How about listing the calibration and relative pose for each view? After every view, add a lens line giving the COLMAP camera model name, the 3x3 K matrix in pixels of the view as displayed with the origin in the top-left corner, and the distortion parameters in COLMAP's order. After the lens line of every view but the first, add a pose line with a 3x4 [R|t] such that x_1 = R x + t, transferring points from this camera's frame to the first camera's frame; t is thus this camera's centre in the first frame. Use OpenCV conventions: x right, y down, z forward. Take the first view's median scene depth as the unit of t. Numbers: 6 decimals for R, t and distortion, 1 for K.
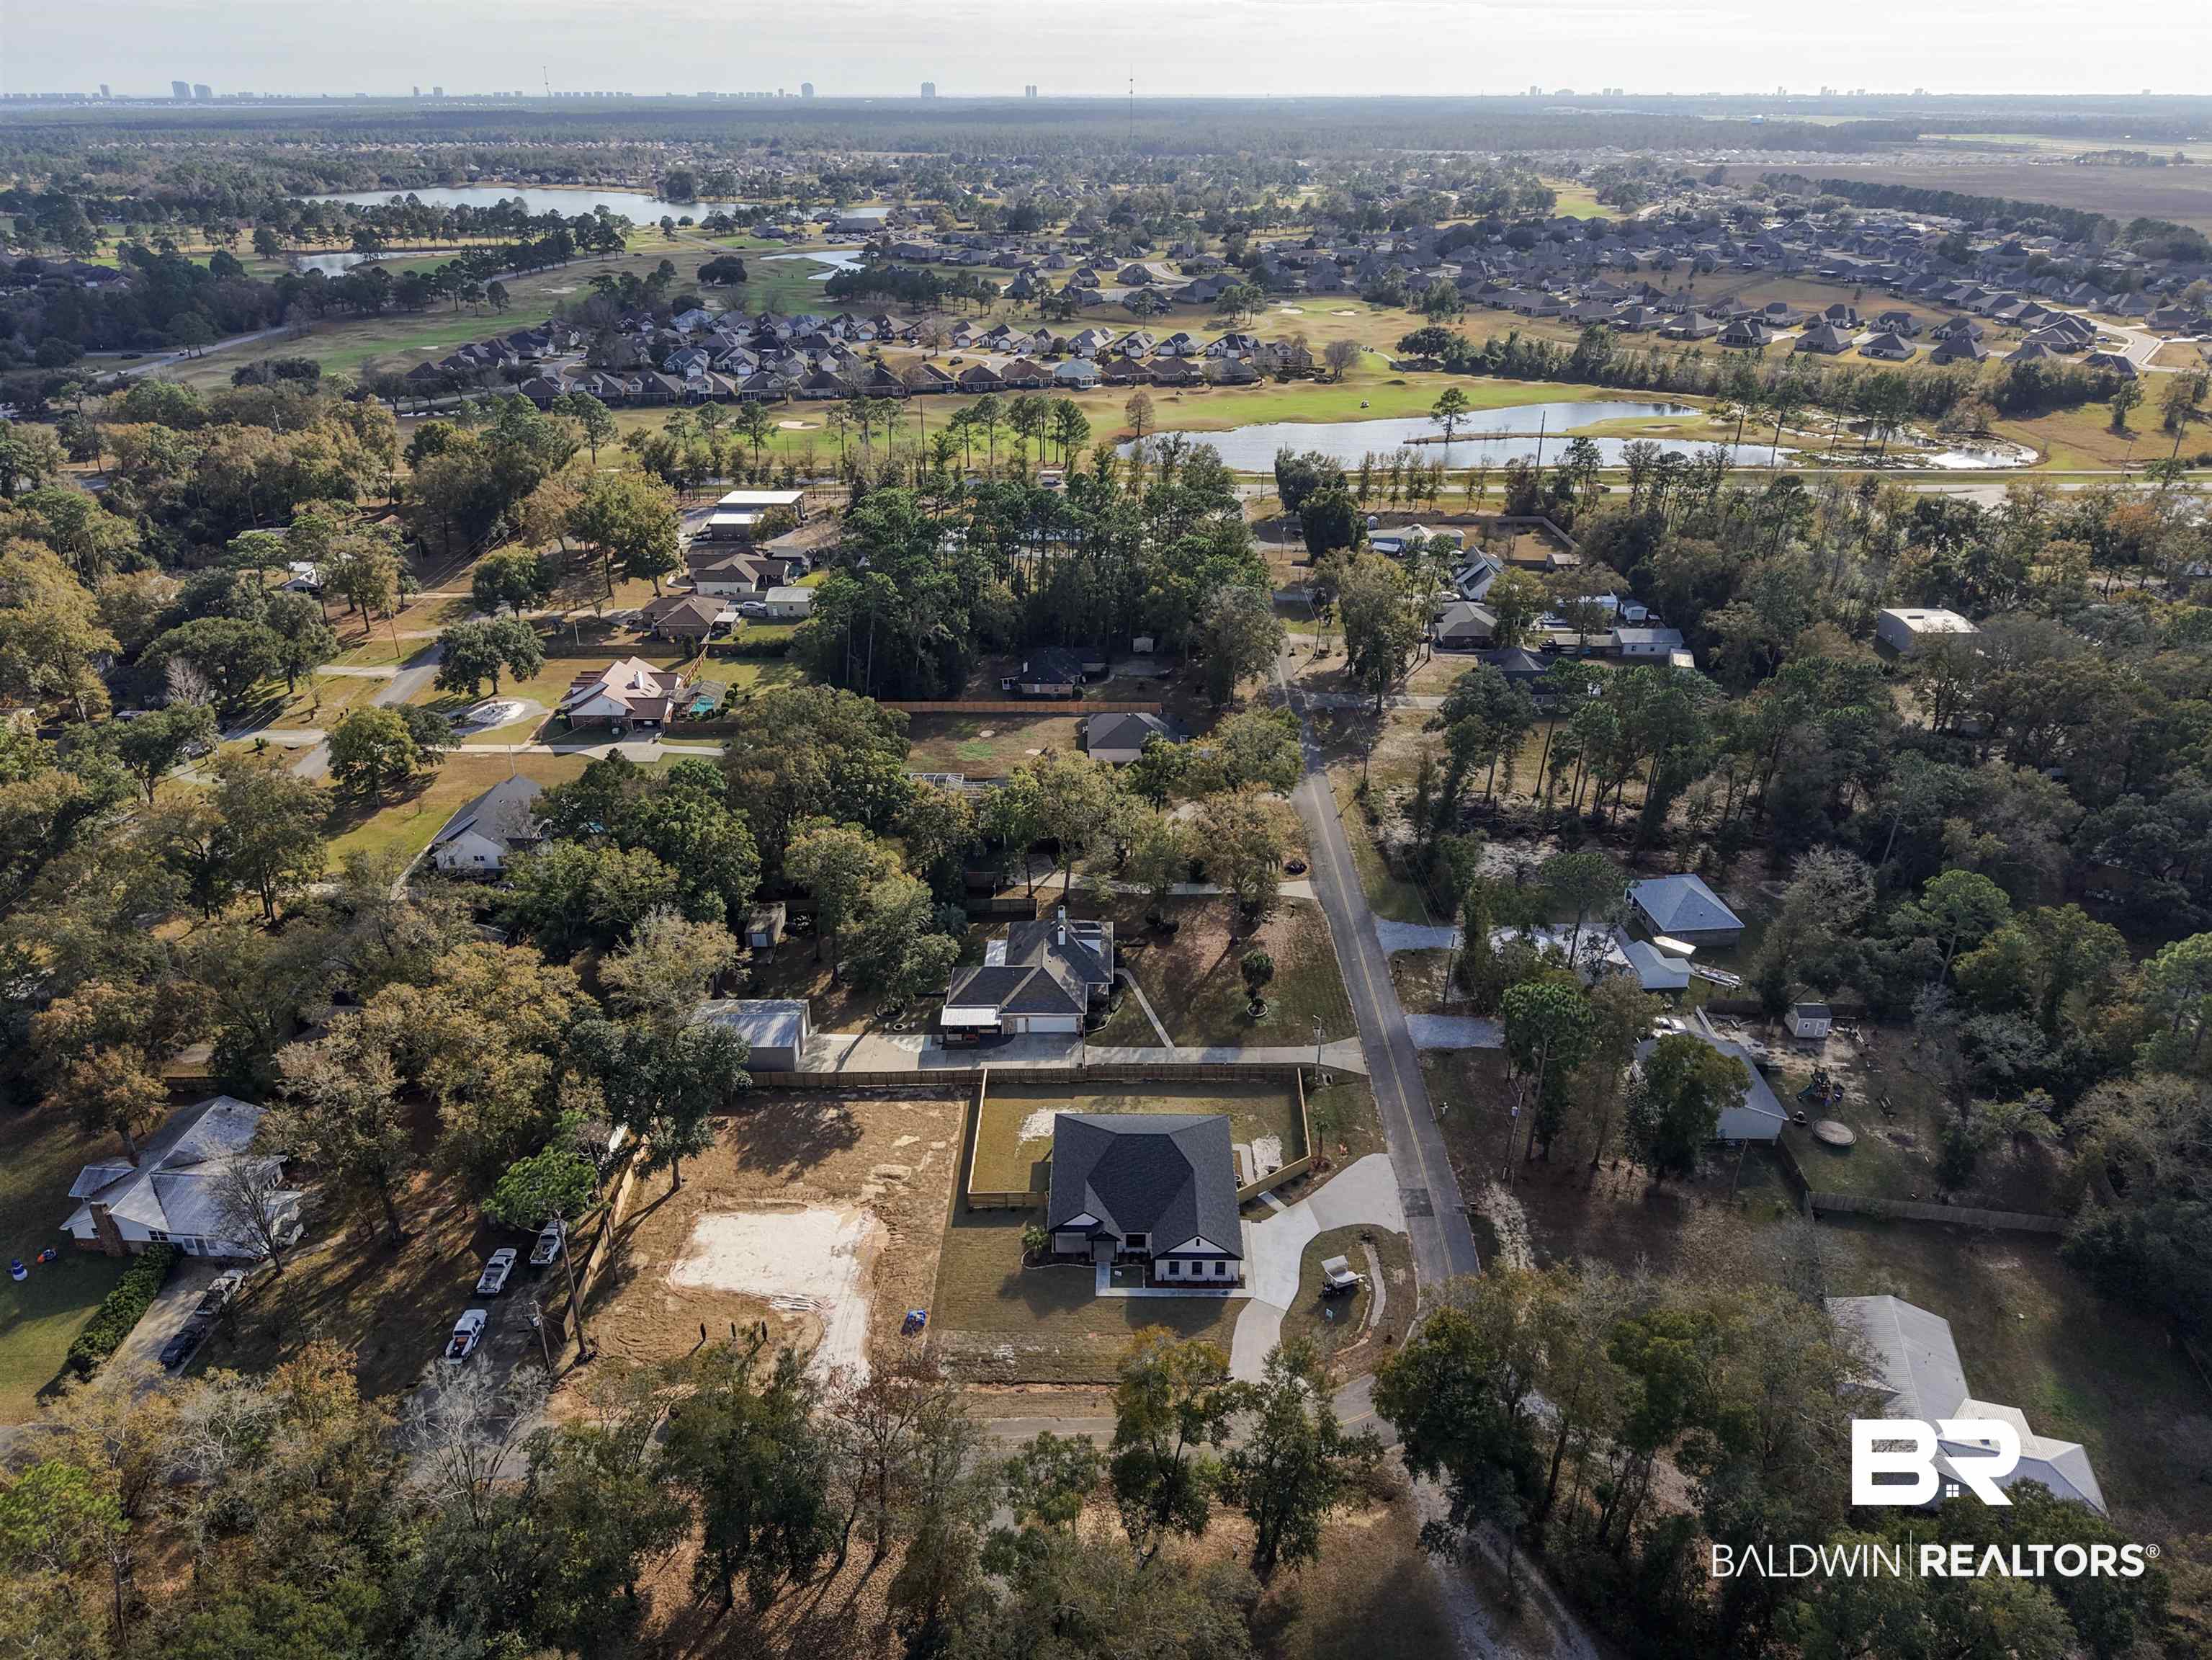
lens RADIAL K [[1476.1, 0, 1126.3], [0, 1476.1, 834.7], [0, 0, 1]] dist [0.032660, -0.030620]
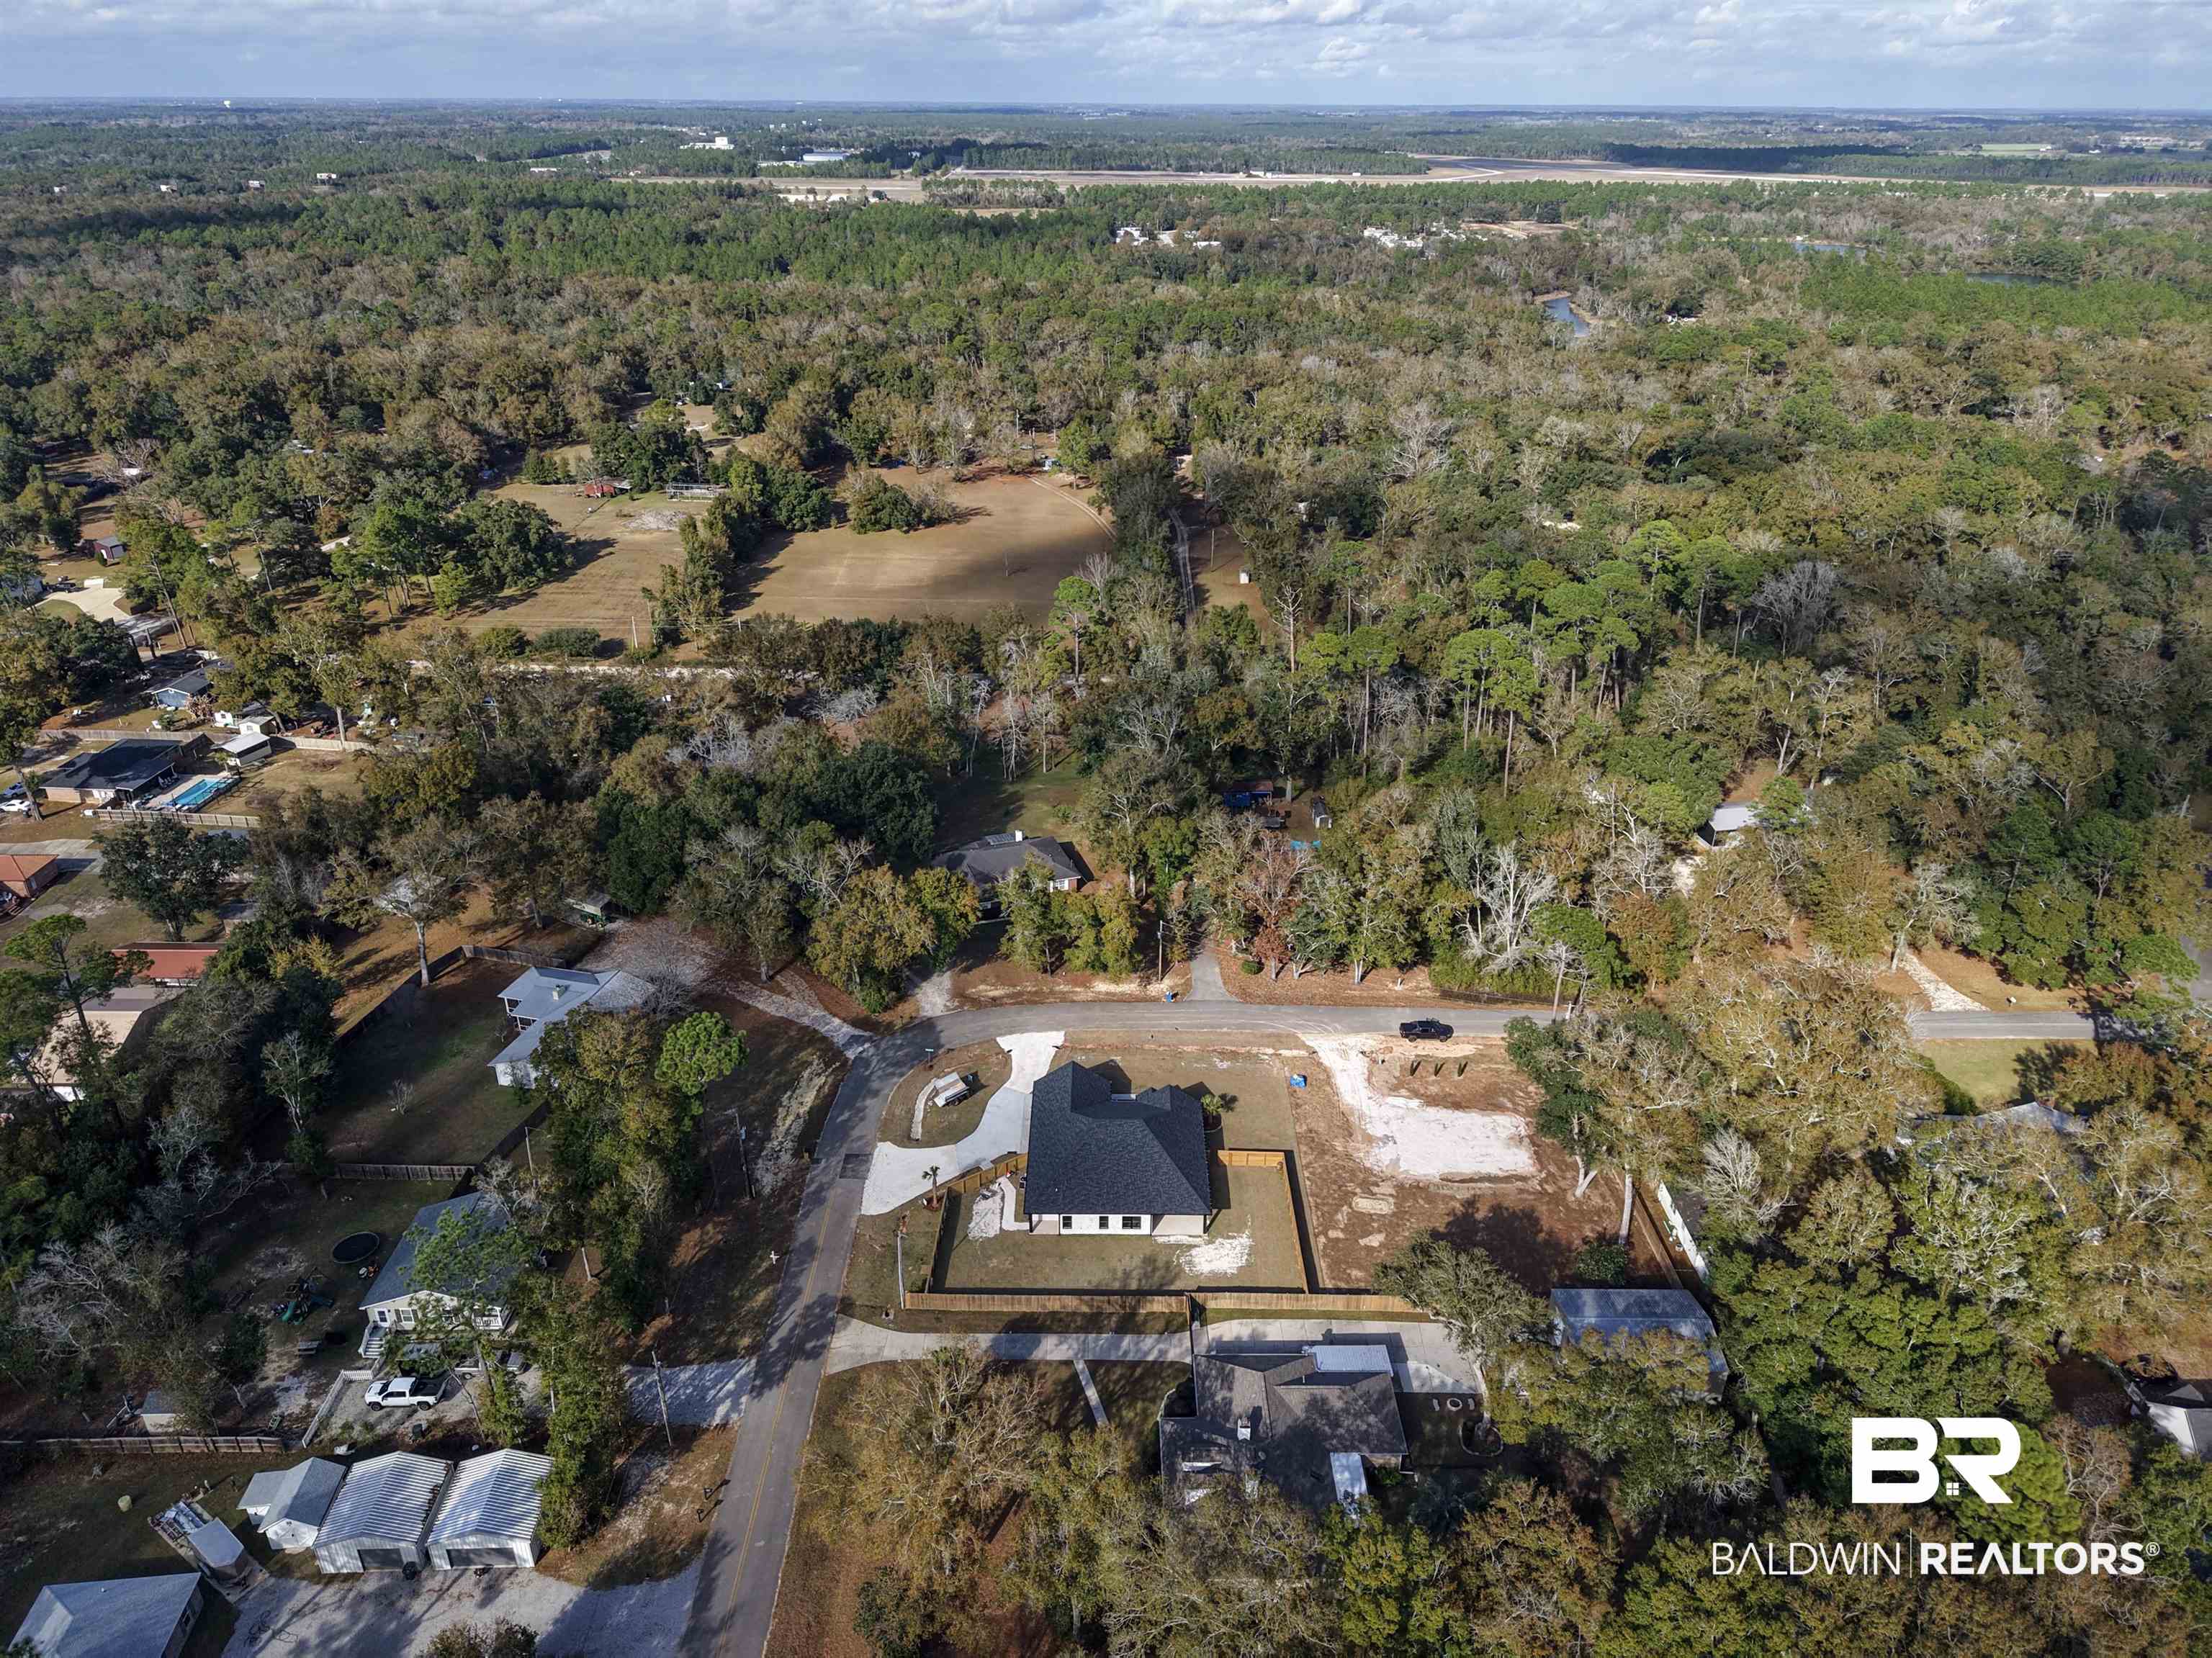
lens RADIAL K [[1475.8, 0, 1126.3], [0, 1475.8, 833.7], [0, 0, 1]] dist [0.032660, -0.030620]
pose [[-0.999934, -0.001447, -0.011428, 0.013474], [-0.009975, 0.604876, 0.796258, -0.575818], [0.005760, 0.796319, -0.604850, 1.145817]]
